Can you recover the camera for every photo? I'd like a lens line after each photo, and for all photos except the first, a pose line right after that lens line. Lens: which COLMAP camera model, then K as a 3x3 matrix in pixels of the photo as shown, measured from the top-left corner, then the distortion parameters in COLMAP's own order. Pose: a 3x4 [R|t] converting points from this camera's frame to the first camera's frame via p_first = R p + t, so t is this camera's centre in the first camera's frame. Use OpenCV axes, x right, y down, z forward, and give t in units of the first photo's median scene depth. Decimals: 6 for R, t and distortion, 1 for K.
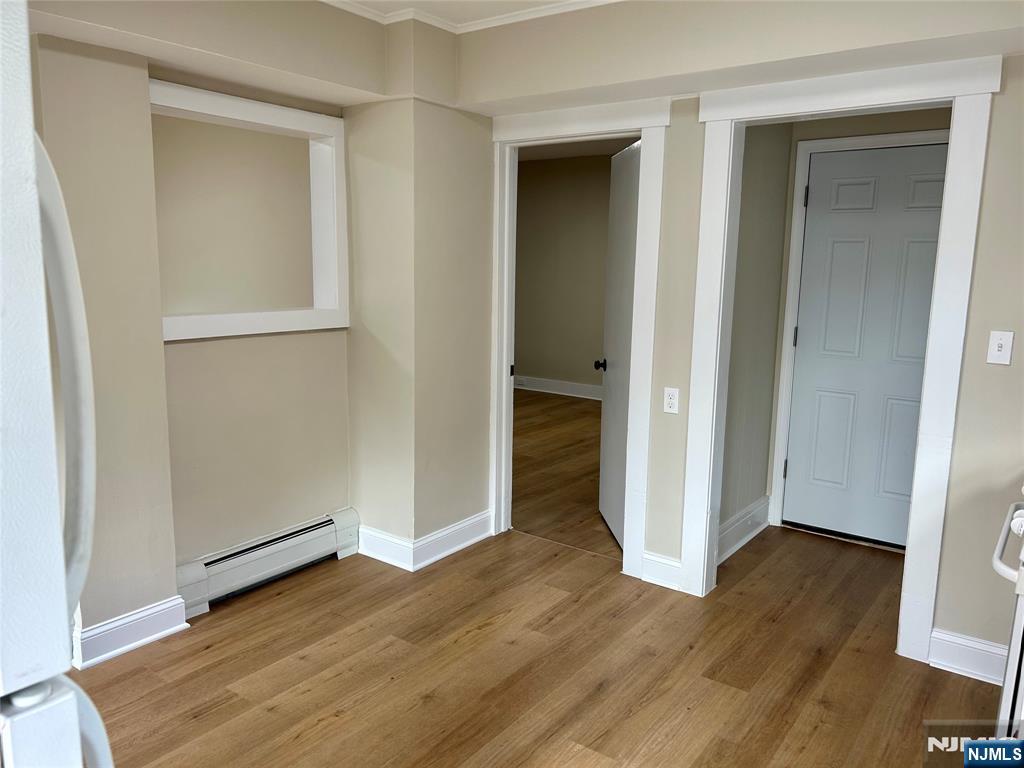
lens RADIAL K [[781.4, 0, 510.0], [0, 781.4, 381.2], [0, 0, 1]] dist [0.062336, -0.046733]
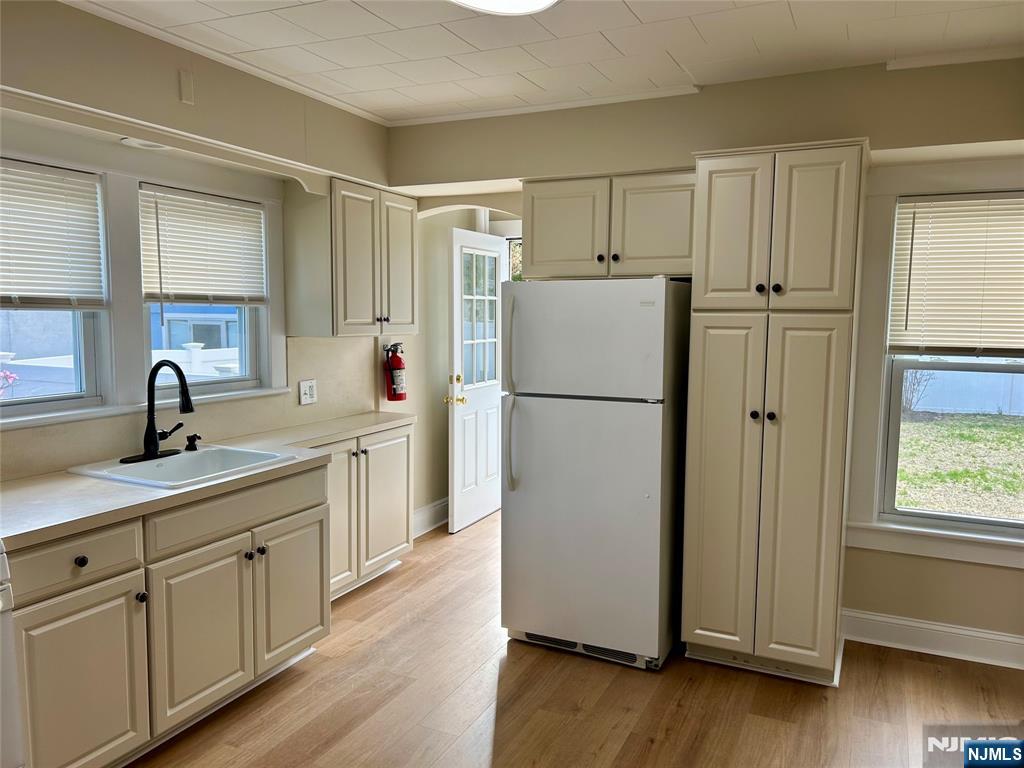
lens RADIAL K [[781.4, 0, 517.0], [0, 781.4, 389.2], [0, 0, 1]] dist [0.062336, -0.046733]
pose [[-0.980579, -0.002354, -0.196110, 0.915882], [-0.053056, 0.965828, 0.253693, -0.331508], [0.188811, 0.259171, -0.947196, 2.087661]]
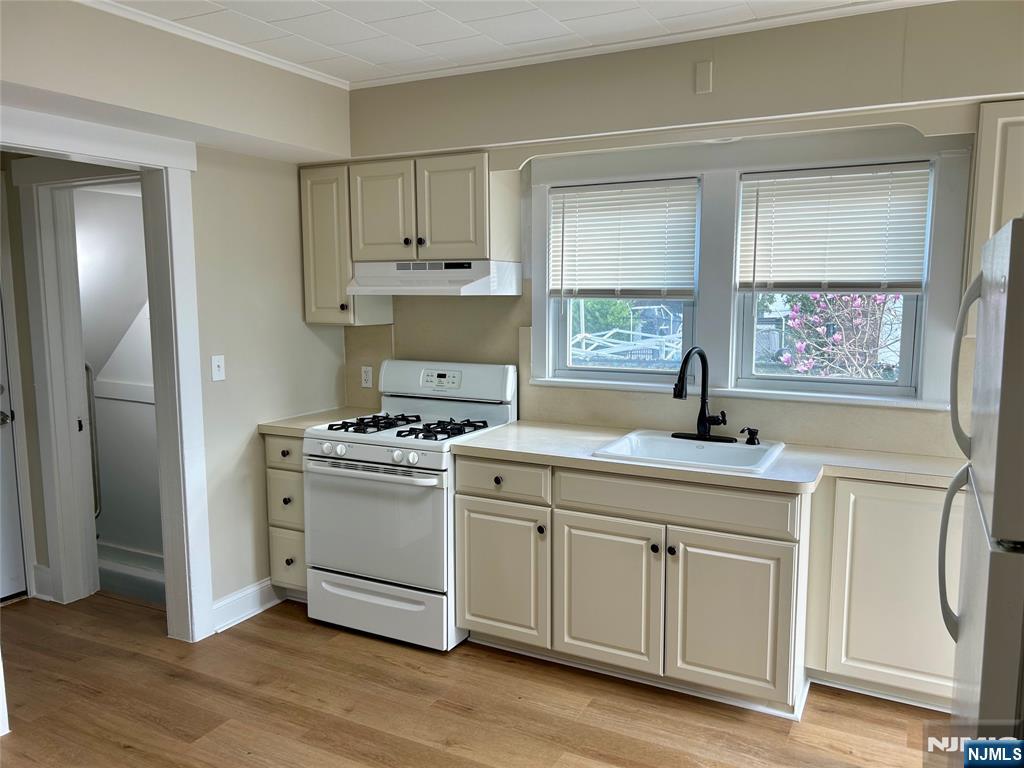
lens RADIAL K [[781.4, 0, 517.6], [0, 781.4, 382.2], [0, 0, 1]] dist [0.062336, -0.046733]
pose [[-0.157749, -0.129196, 0.978991, -0.684662], [0.152965, 0.976240, 0.153481, -0.133763], [-0.975560, 0.173962, -0.134239, 0.656595]]
